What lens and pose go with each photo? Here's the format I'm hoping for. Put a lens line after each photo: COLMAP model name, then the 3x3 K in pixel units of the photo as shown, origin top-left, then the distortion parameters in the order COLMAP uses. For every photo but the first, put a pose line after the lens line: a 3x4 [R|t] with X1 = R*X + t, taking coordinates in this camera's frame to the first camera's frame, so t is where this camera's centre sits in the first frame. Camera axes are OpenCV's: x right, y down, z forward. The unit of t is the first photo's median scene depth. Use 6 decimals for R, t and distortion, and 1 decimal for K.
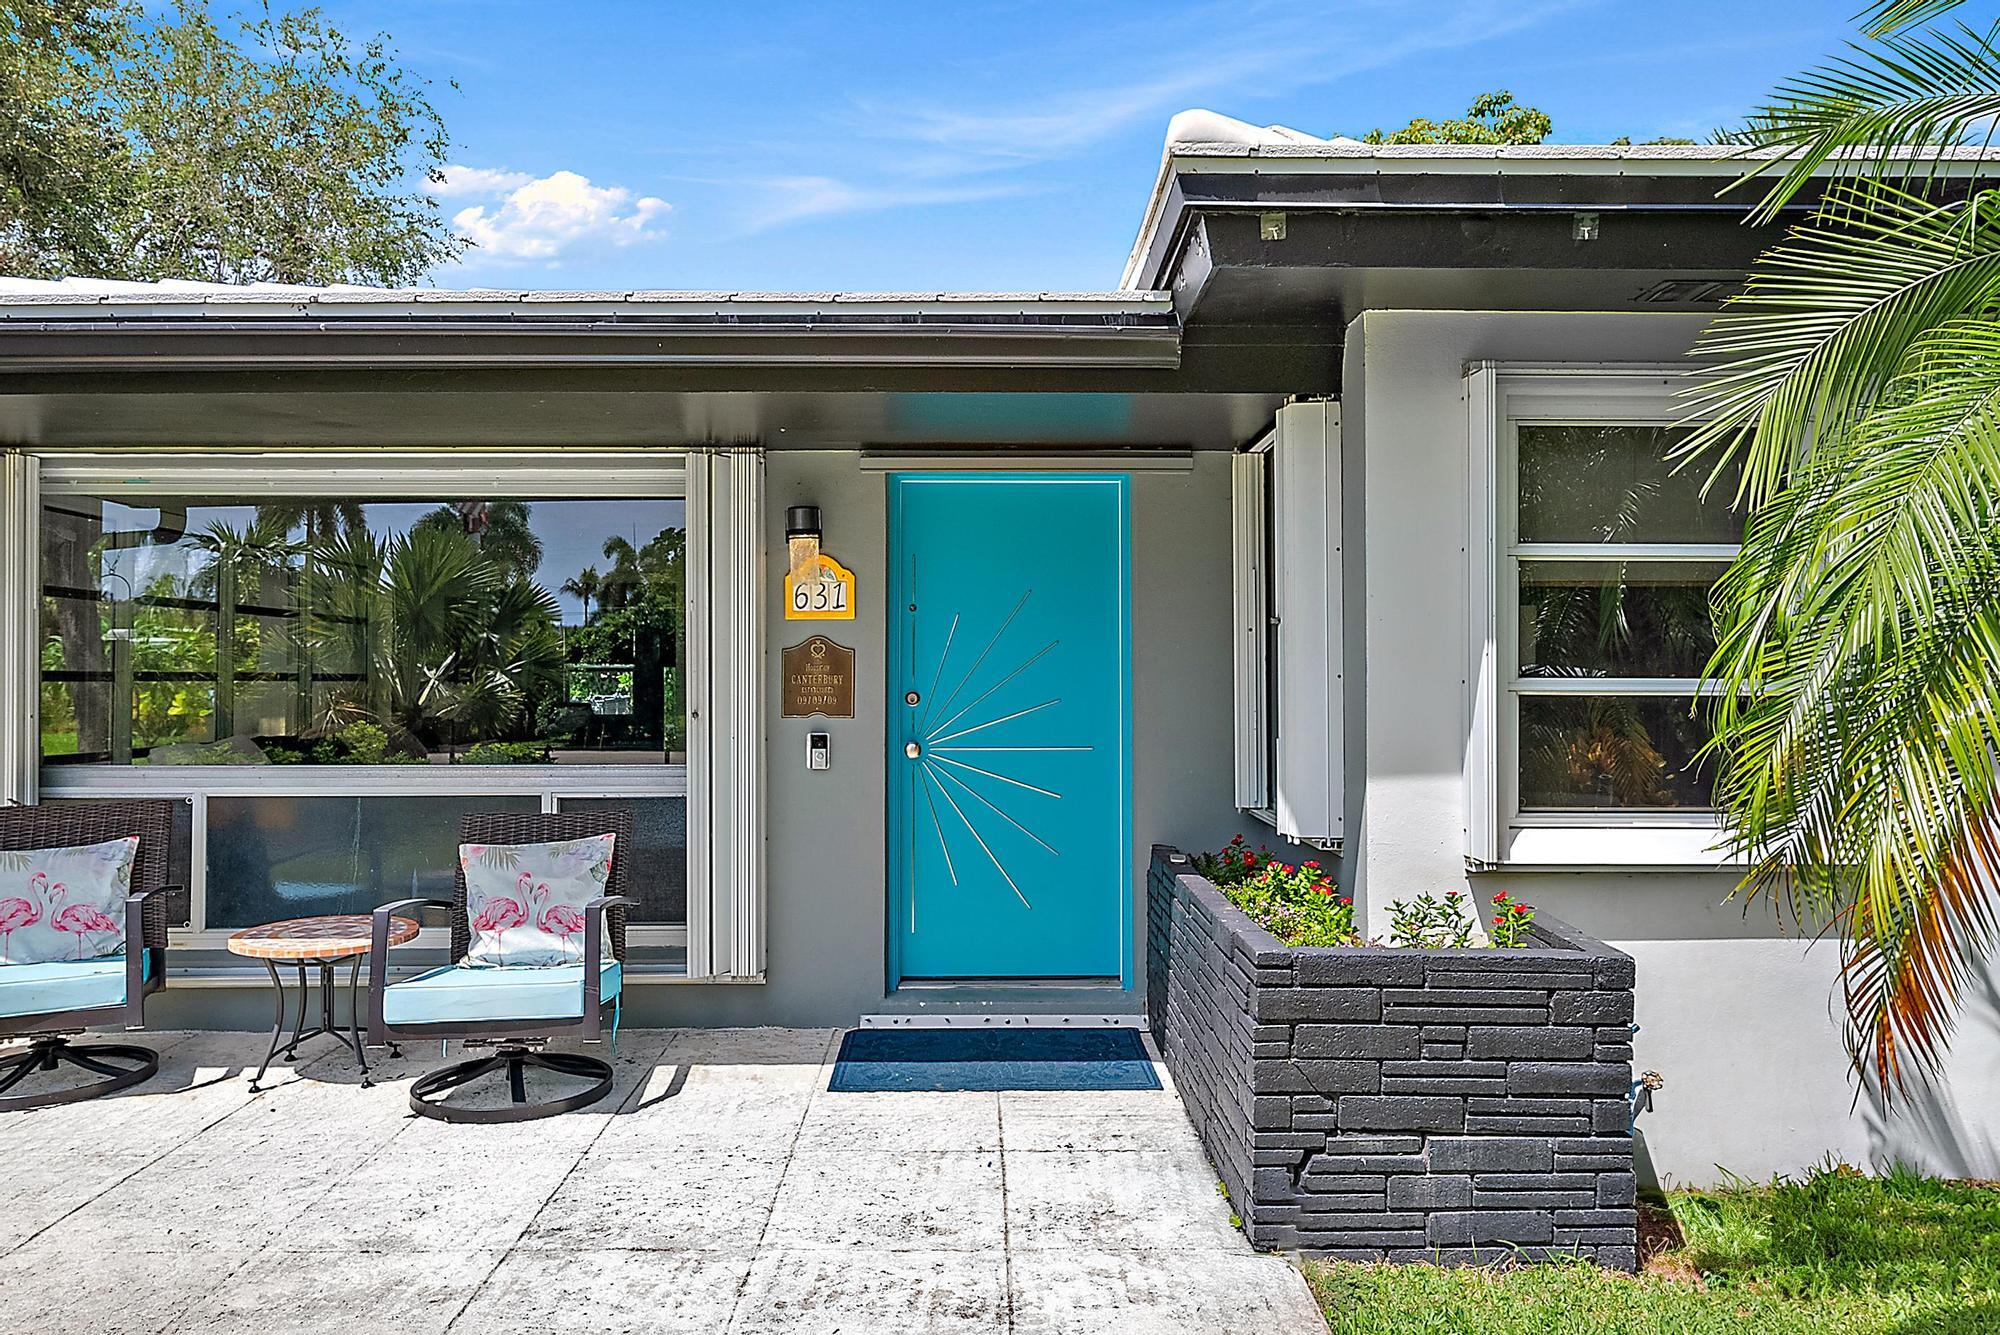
lens RADIAL K [[1429.3, 0, 1012.6], [0, 1429.3, 674.0], [0, 0, 1]] dist [-0.003997, -0.006589]
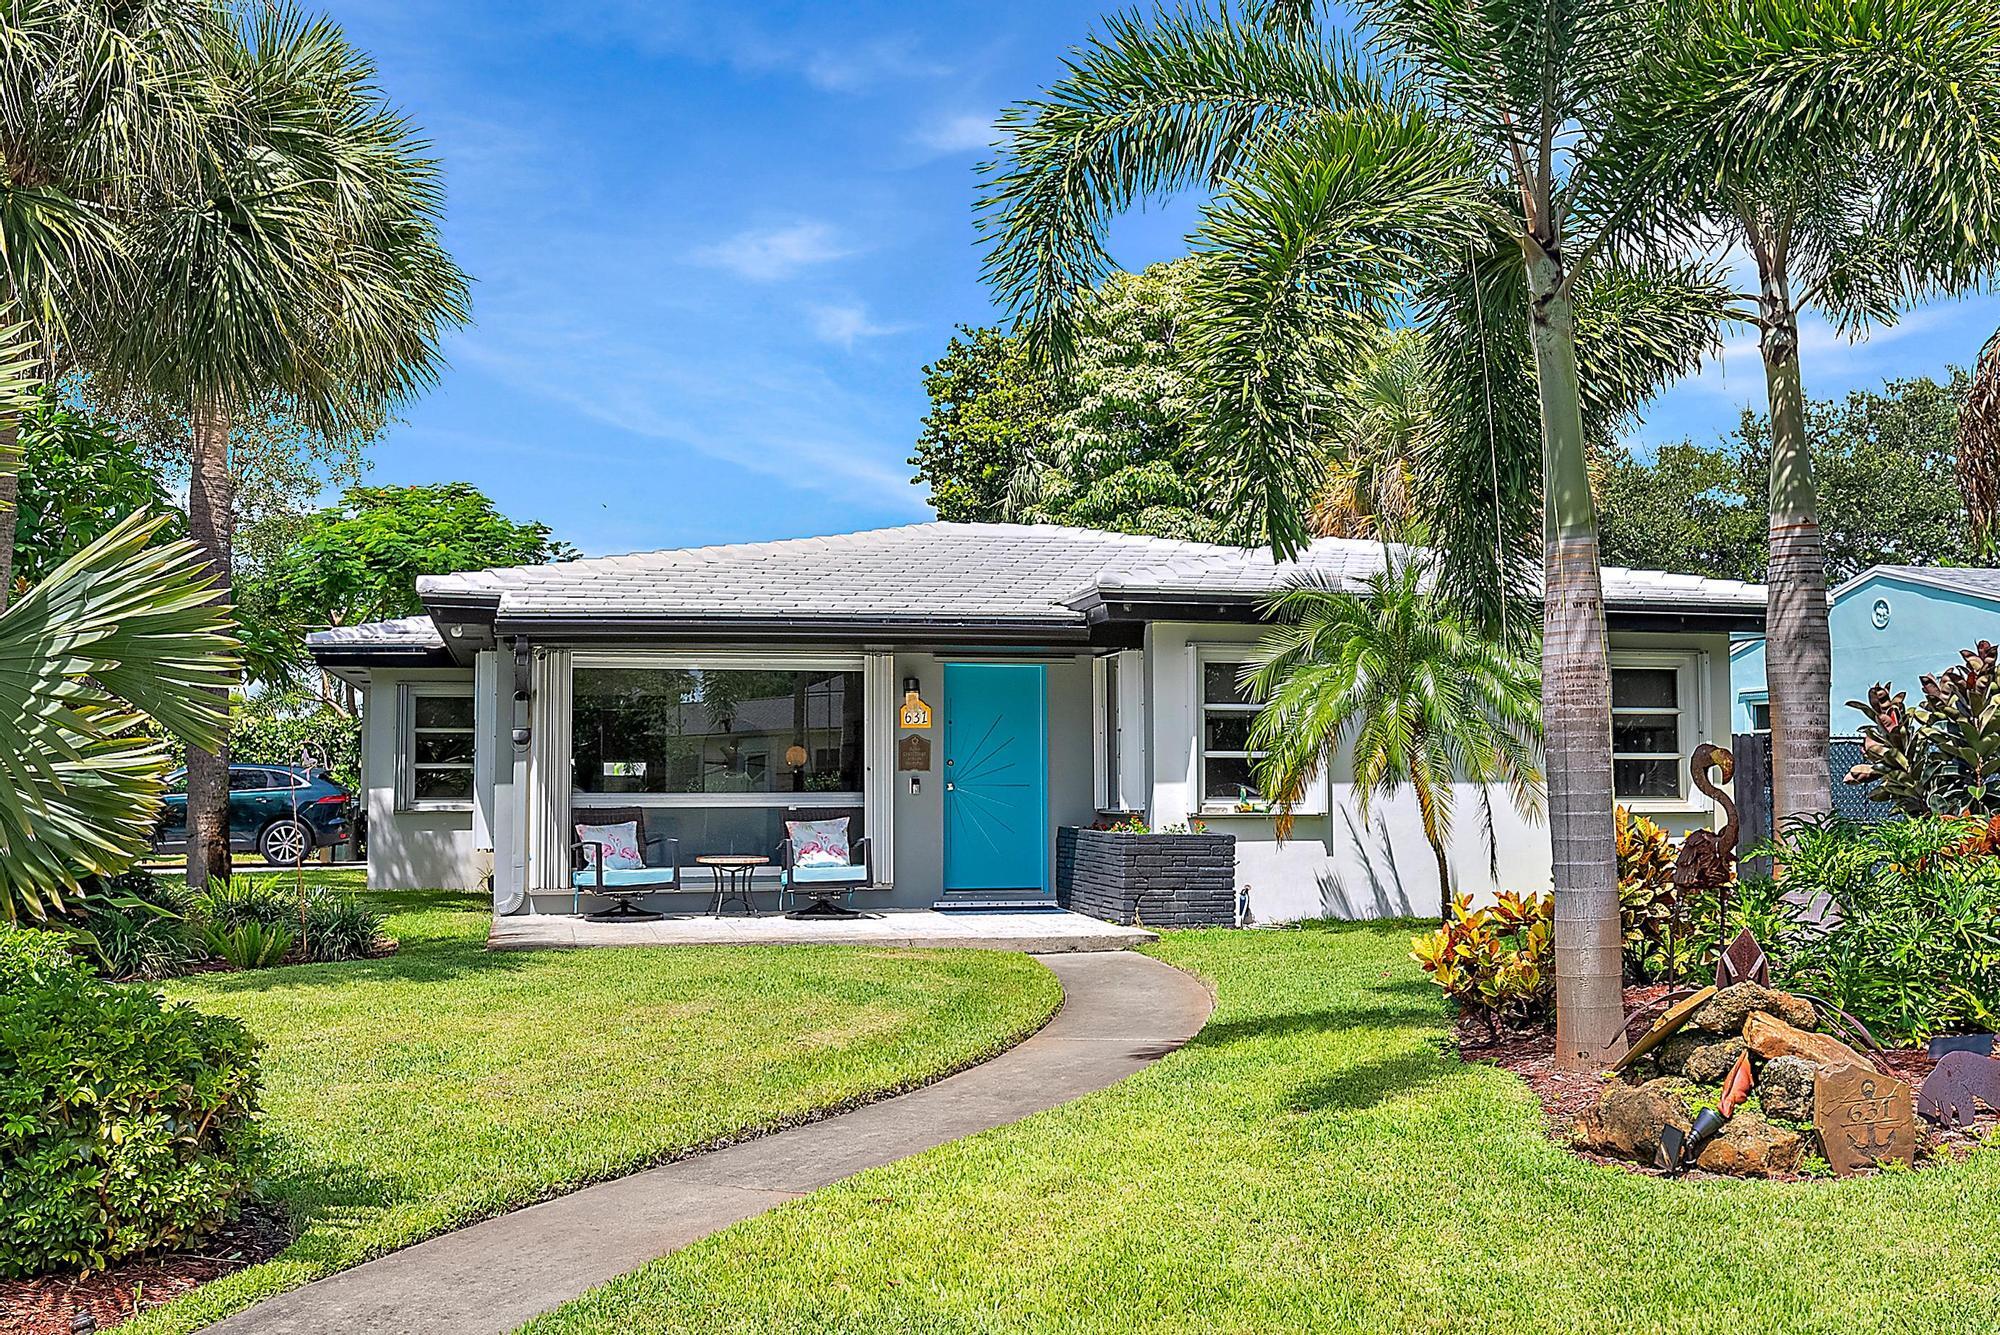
lens RADIAL K [[2043.8, 0, 996.3], [0, 2043.8, 668.8], [0, 0, 1]] dist [-0.005284, 0.000000]
pose [[0.981030, 0.010652, 0.193562, -0.806588], [0.000855, 0.998242, -0.059265, 0.077160], [-0.193853, 0.058306, 0.979296, -2.788859]]
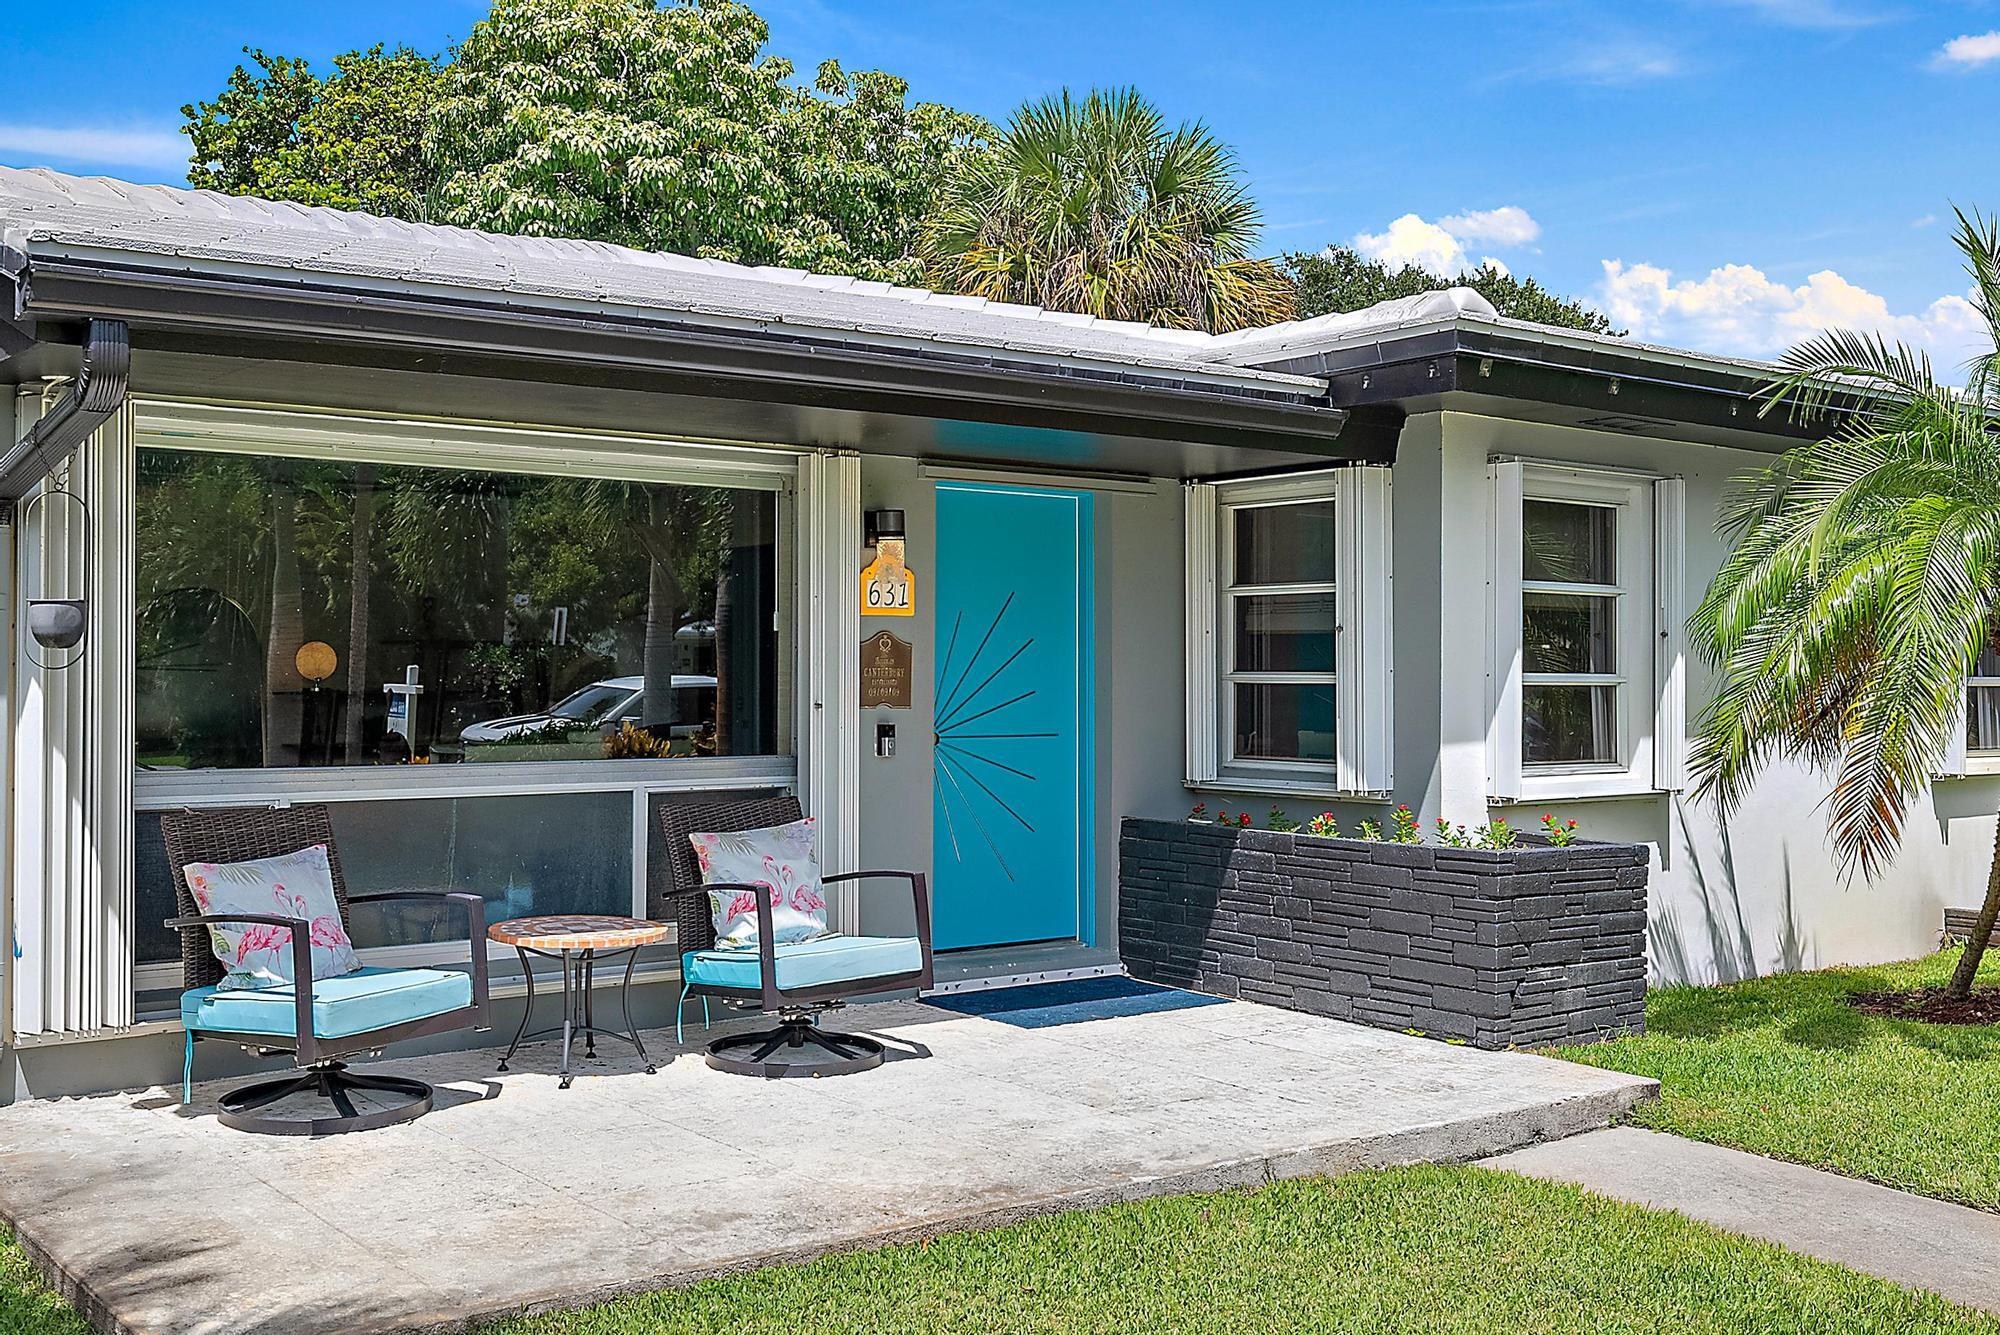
lens RADIAL K [[2043.8, 0, 998.6], [0, 2043.8, 666.4], [0, 0, 1]] dist [-0.005284, 0.000000]
pose [[0.802476, 0.006560, 0.596649, -1.227408], [-0.003220, 0.999973, -0.006663, 0.011696], [-0.596676, 0.003426, 0.802475, -0.334011]]
